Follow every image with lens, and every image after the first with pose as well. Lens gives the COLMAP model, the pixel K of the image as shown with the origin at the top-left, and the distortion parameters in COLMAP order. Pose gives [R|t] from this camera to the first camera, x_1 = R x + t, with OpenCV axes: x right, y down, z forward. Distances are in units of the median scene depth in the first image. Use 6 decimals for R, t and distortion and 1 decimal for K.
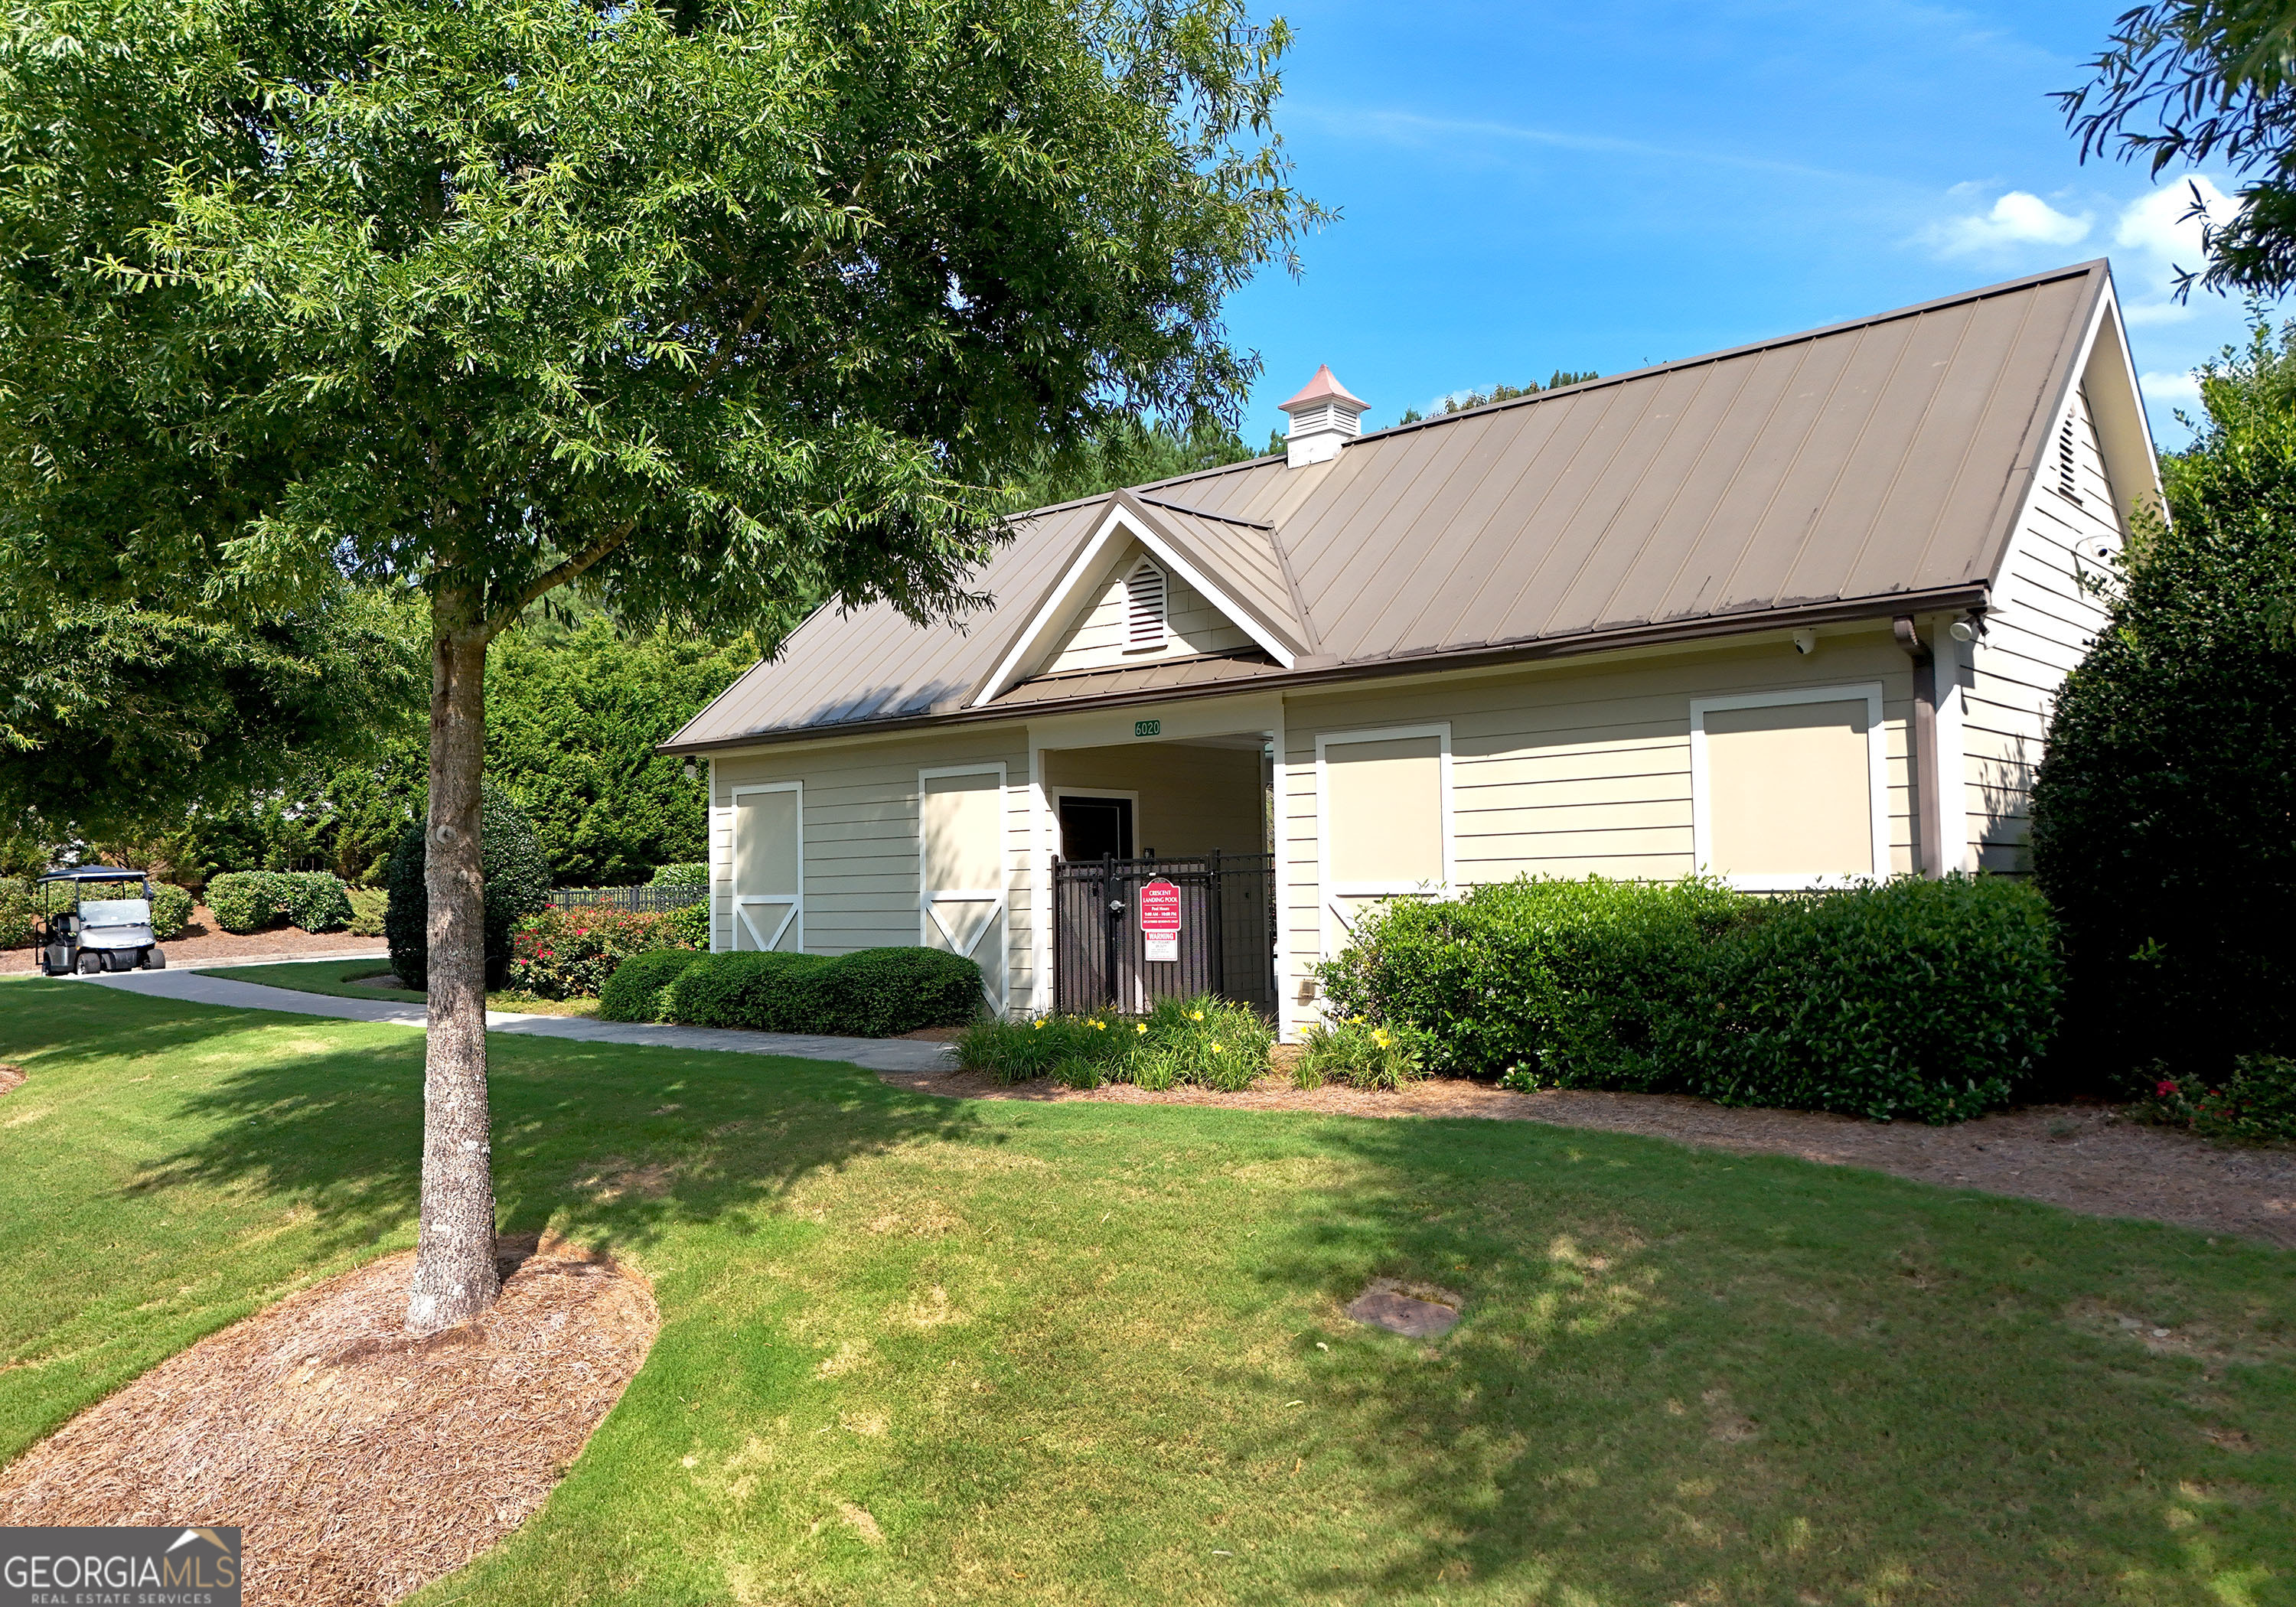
lens RADIAL K [[1717.6, 0, 1165.7], [0, 1717.6, 811.4], [0, 0, 1]] dist [0.096708, -0.143281]
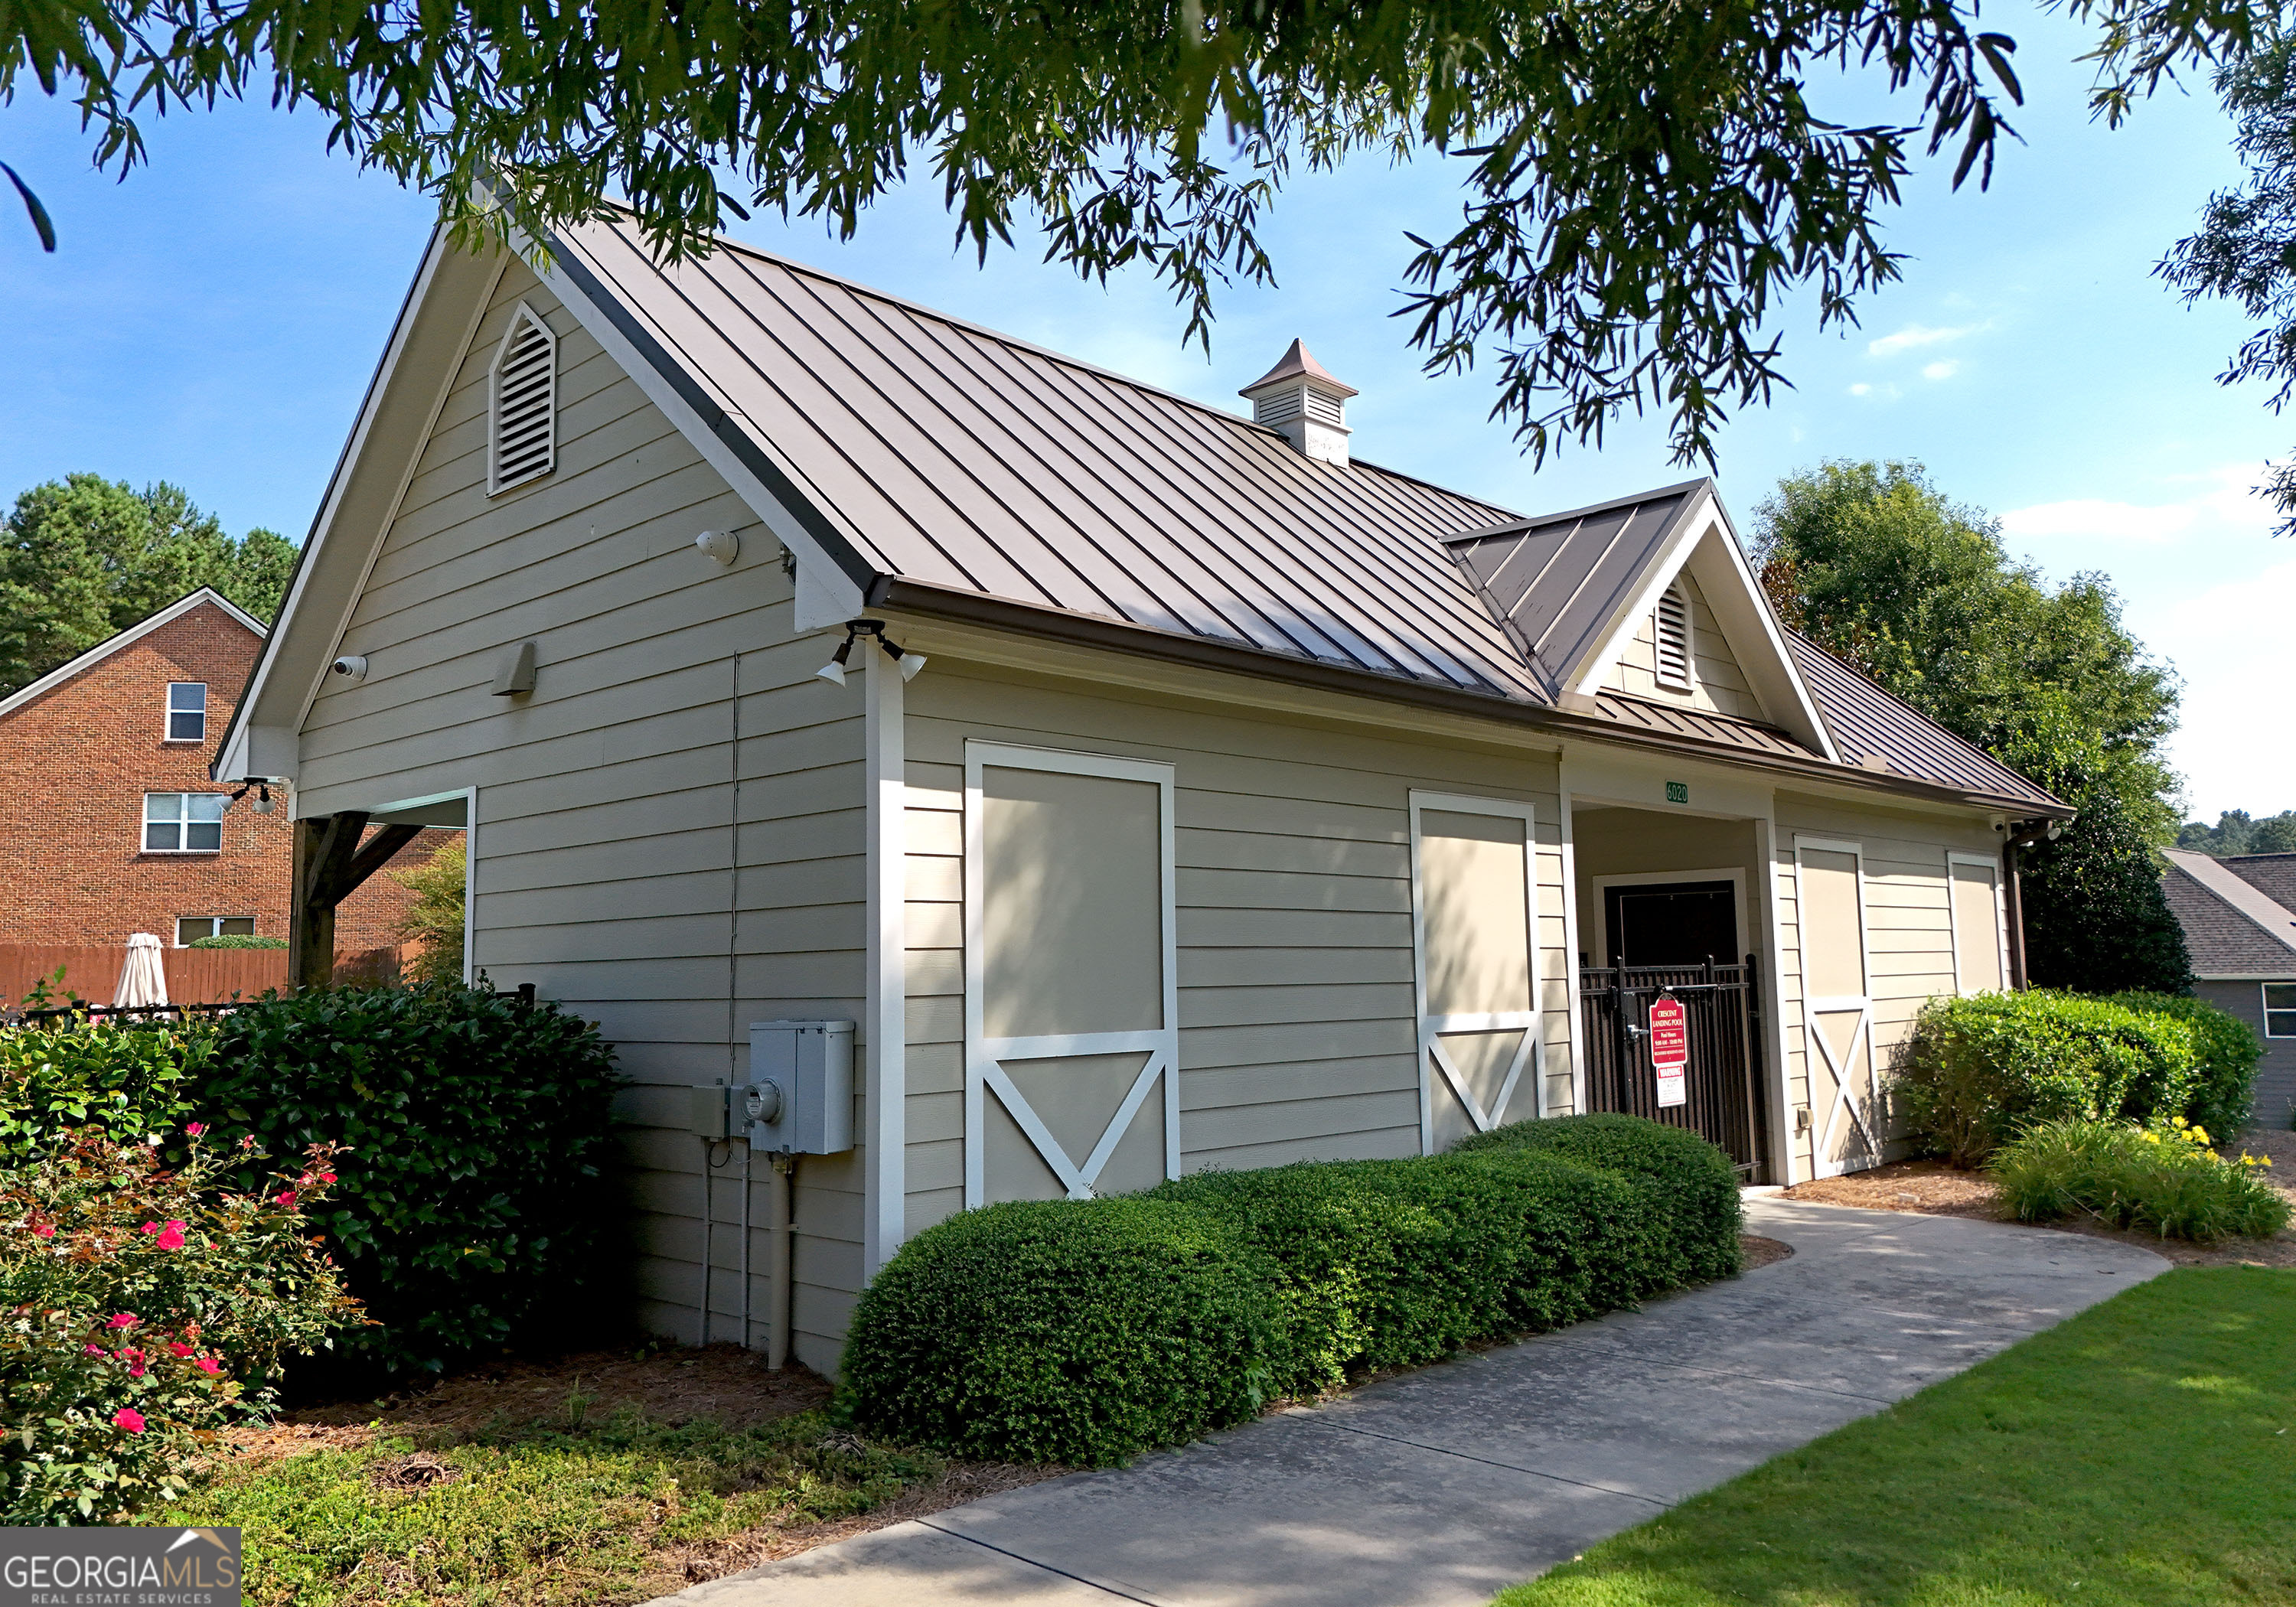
lens RADIAL K [[1717.6, 0, 1165.7], [0, 1717.6, 811.4], [0, 0, 1]] dist [0.096708, -0.143281]
pose [[0.061384, 0.109049, 0.992139, -0.714552], [-0.039634, 0.993496, -0.106746, 0.045415], [-0.997327, -0.032770, 0.065306, 1.082191]]
